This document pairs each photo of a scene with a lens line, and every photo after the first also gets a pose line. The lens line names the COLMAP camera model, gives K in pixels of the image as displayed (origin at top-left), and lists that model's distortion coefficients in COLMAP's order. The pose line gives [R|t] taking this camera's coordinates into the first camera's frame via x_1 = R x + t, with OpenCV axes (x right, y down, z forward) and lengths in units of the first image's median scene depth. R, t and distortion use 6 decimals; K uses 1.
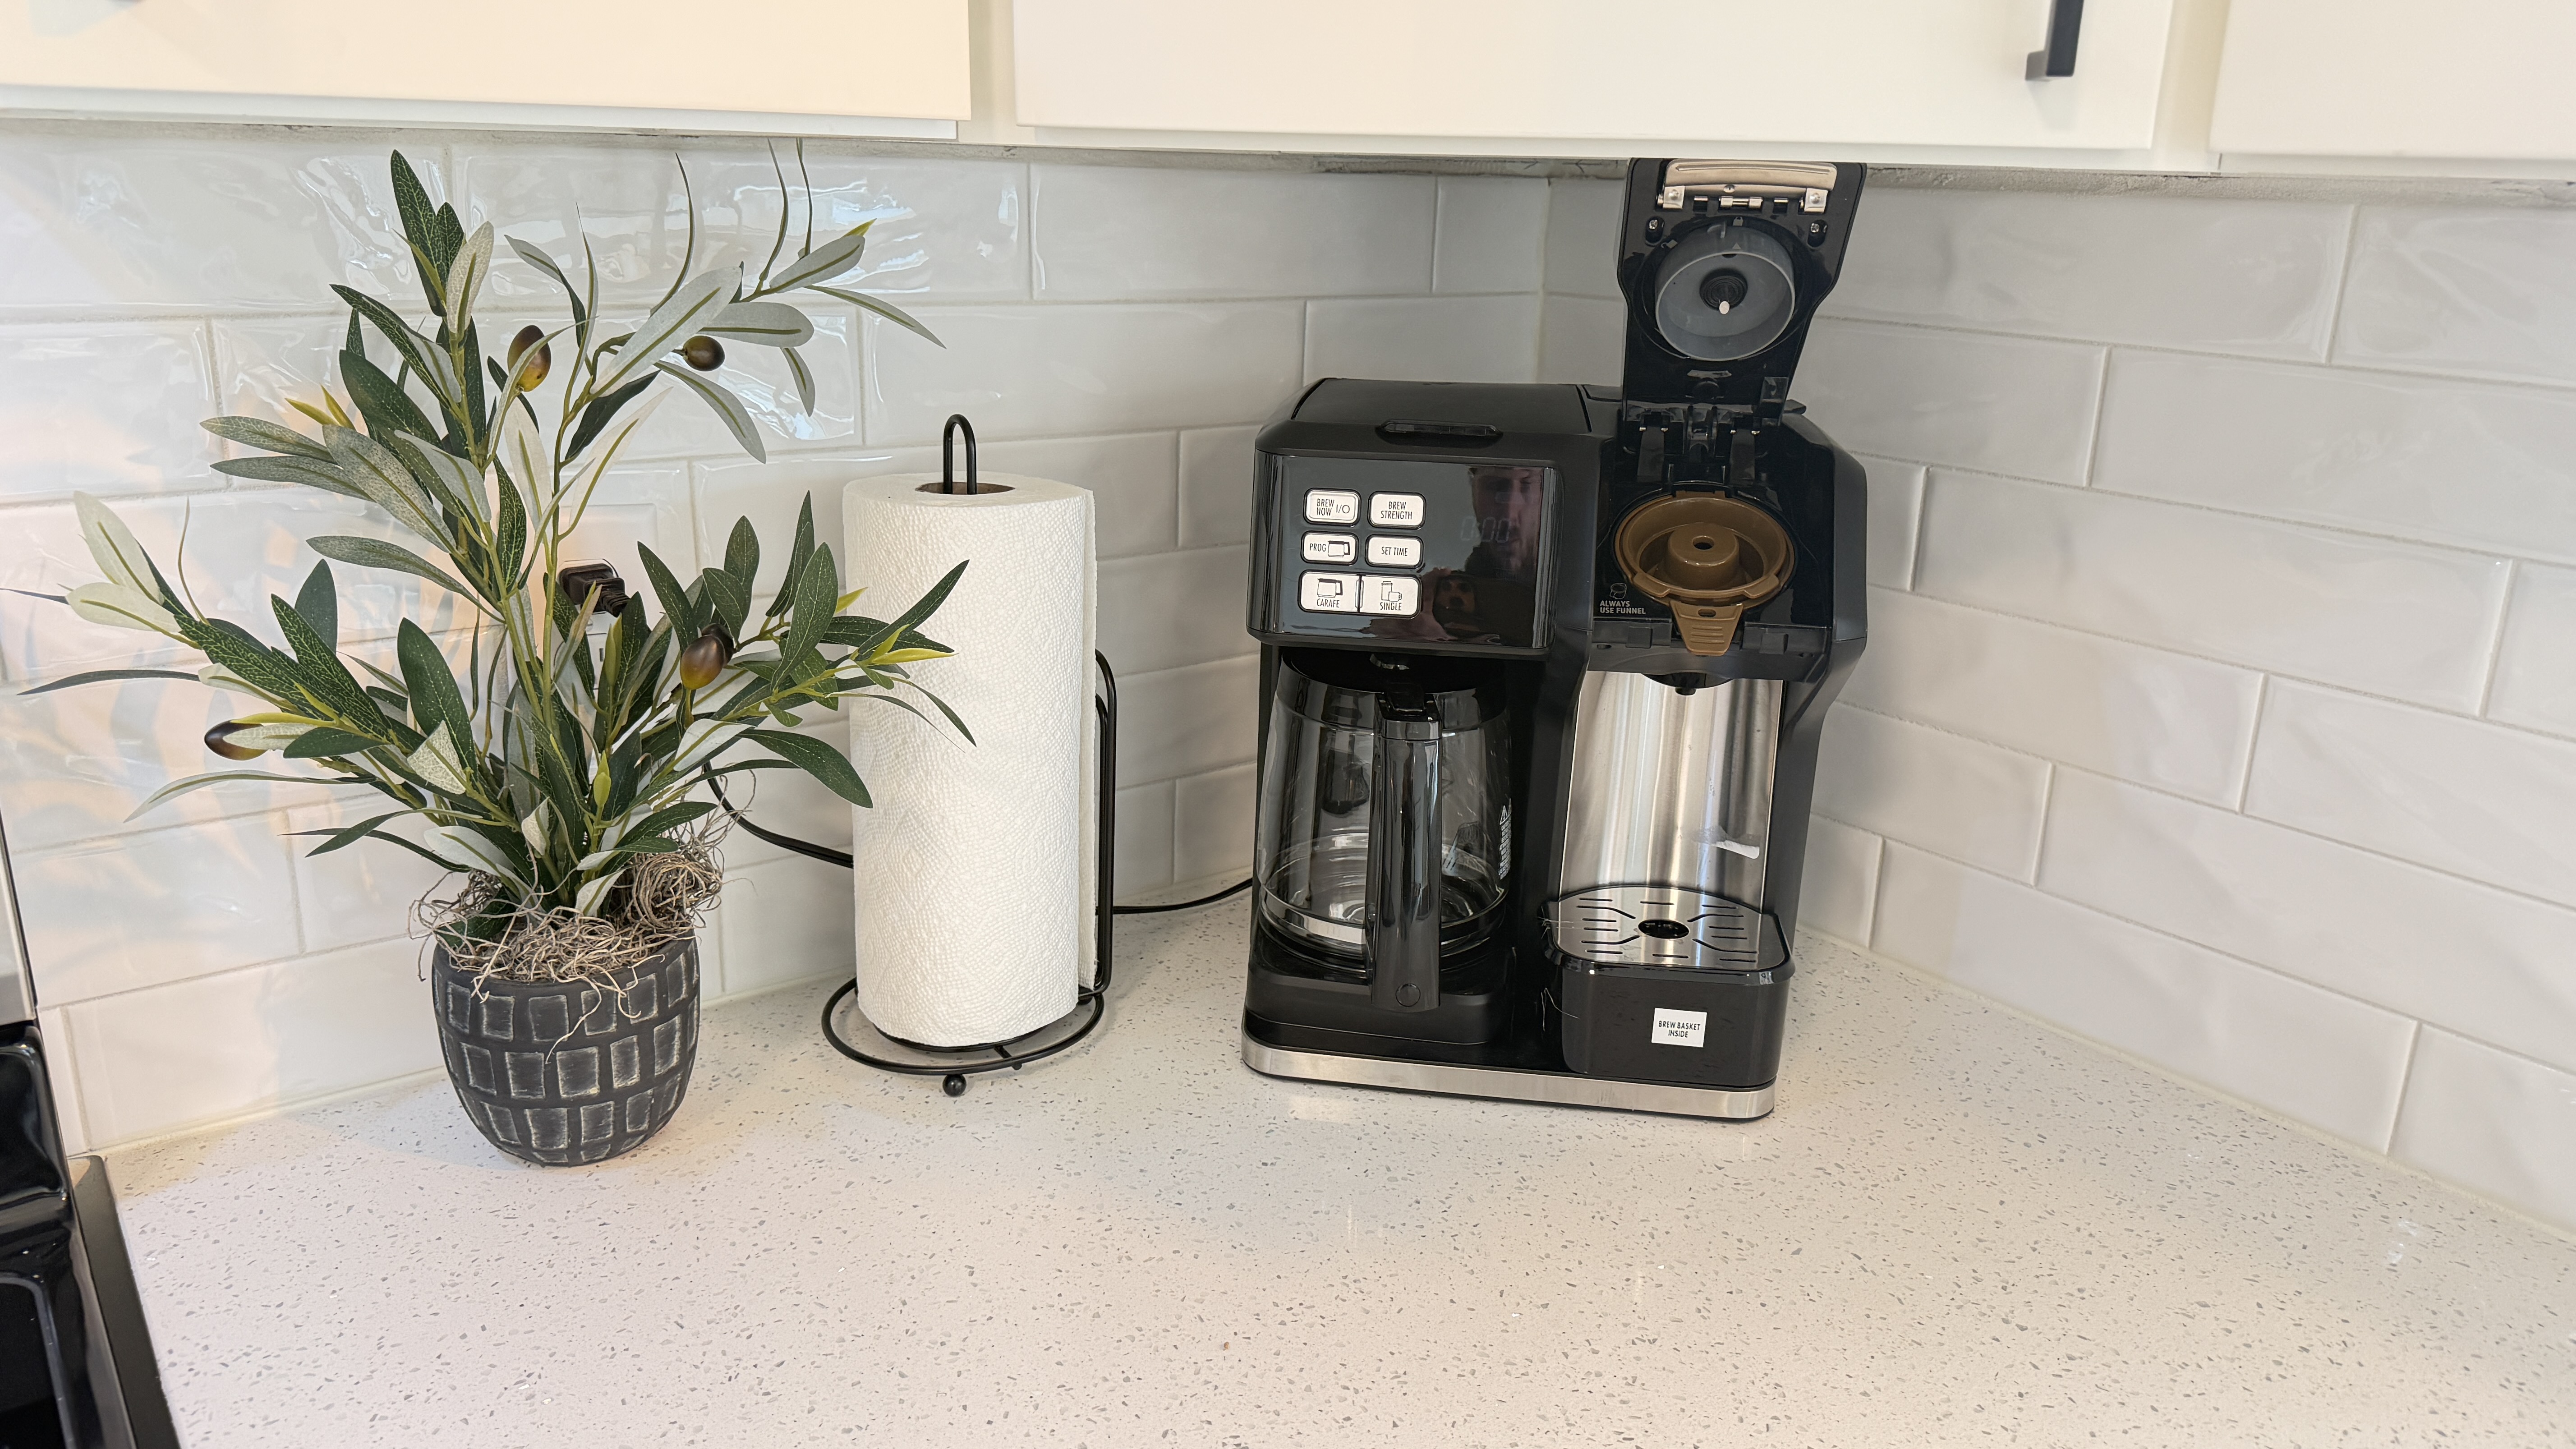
lens RADIAL K [[1810.0, 0, 1279.3], [0, 1810.0, 721.0], [0, 0, 1]] dist [0.070585, -0.112150]
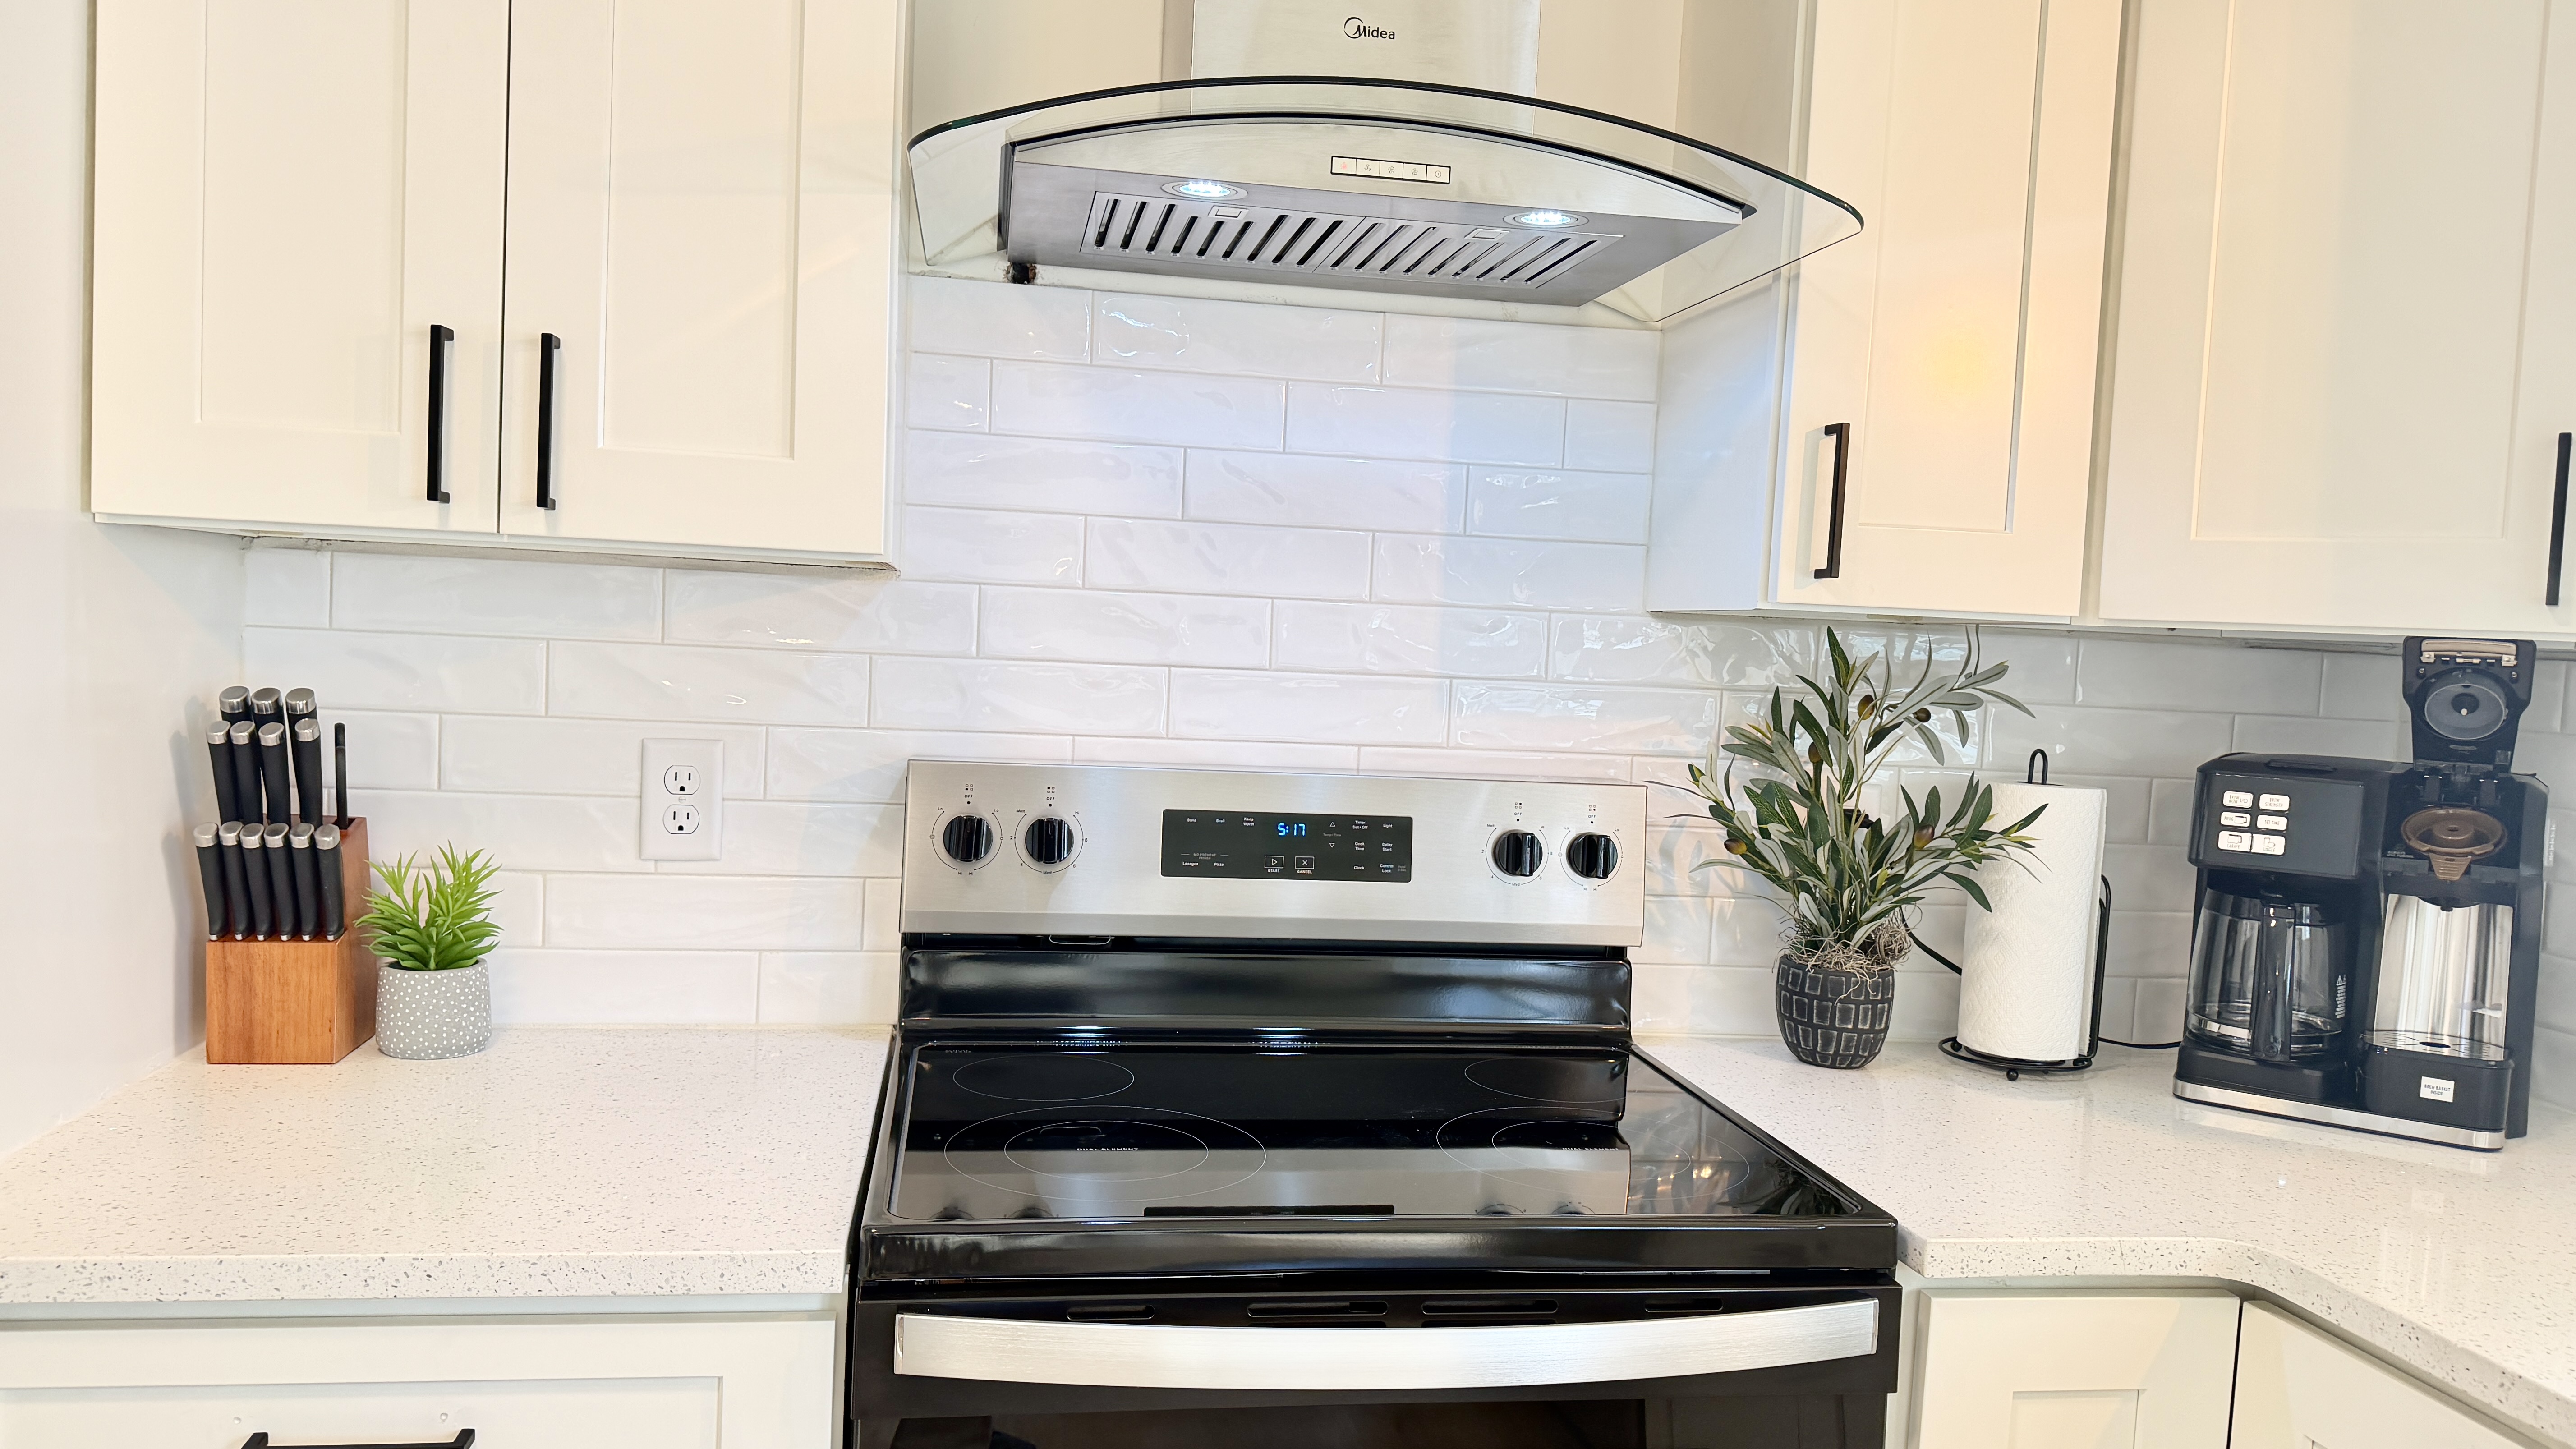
lens RADIAL K [[1810.0, 0, 1279.3], [0, 1810.0, 721.0], [0, 0, 1]] dist [0.070585, -0.112150]
pose [[0.880700, 0.037692, -0.472173, 0.047806], [-0.160829, 0.961406, -0.223234, 0.425049], [0.445535, 0.272541, 0.852772, -1.240153]]
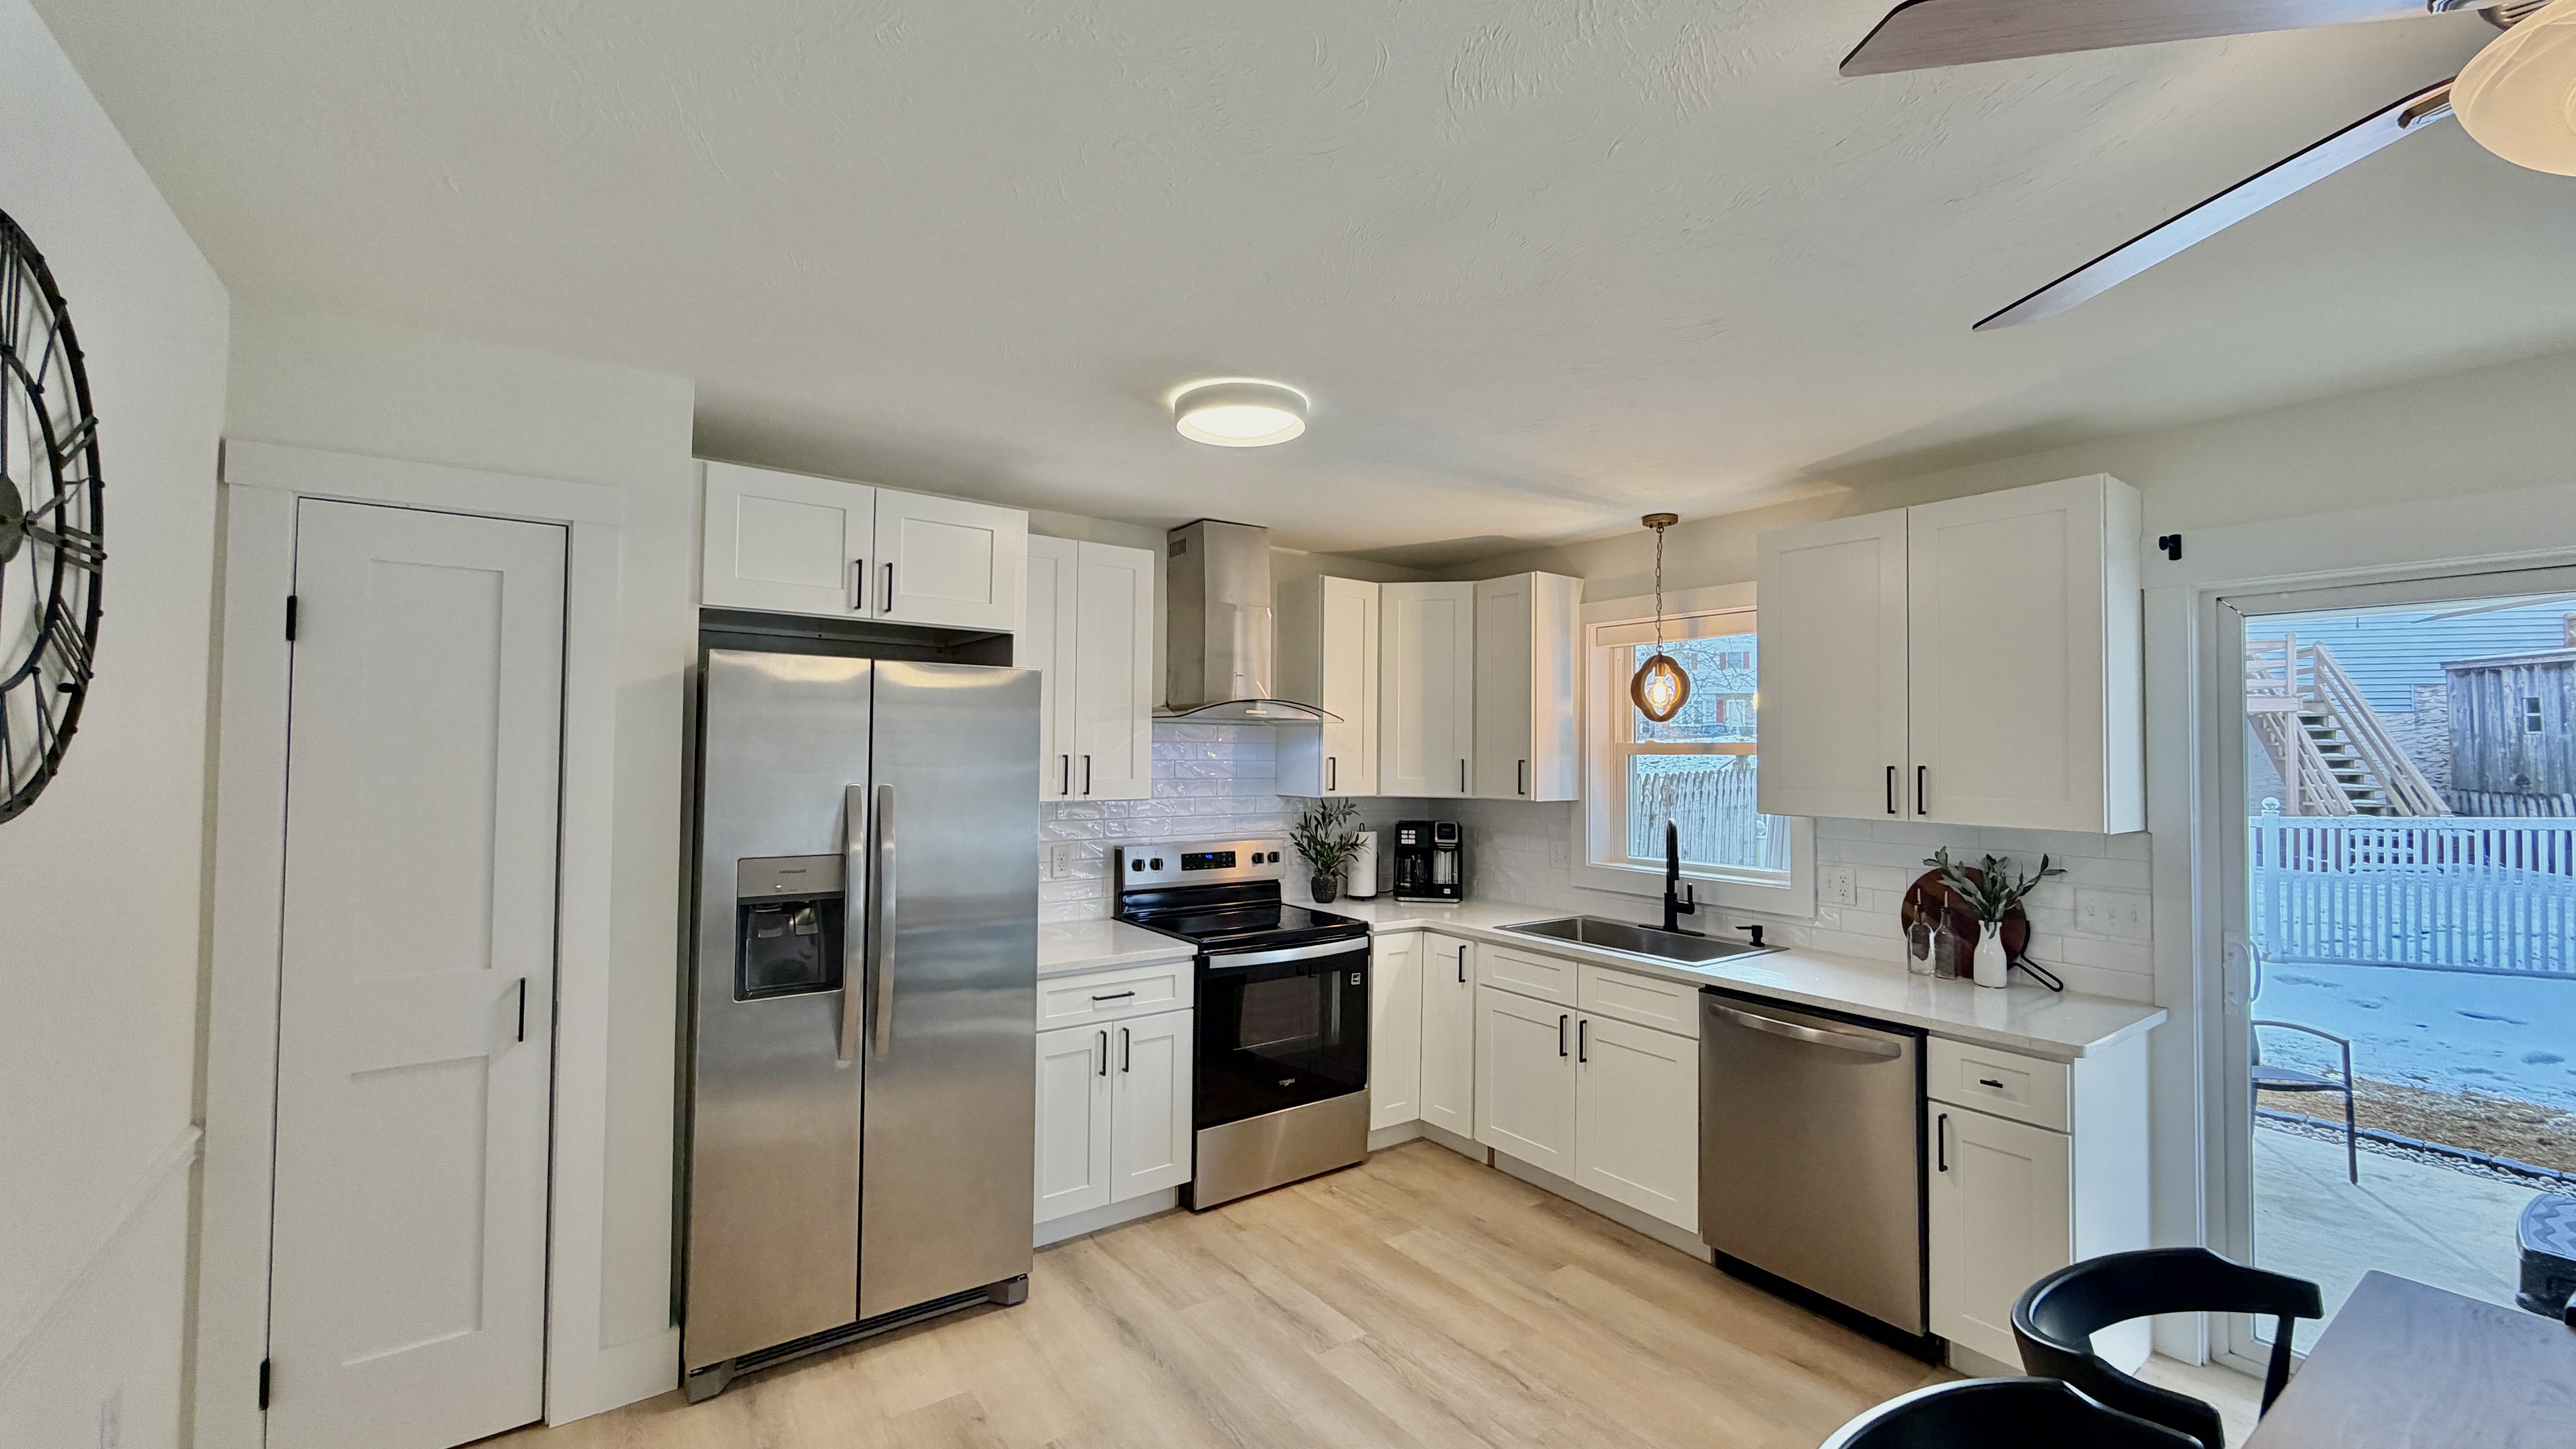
lens RADIAL K [[1027.4, 0, 1279.0], [0, 1027.4, 722.0], [0, 0, 1]] dist [0.000486, 0.000386]
pose [[0.999622, -0.017556, -0.021151, -0.479239], [0.009758, 0.945992, -0.324044, 1.018034], [0.025698, 0.323715, 0.945805, -4.043748]]
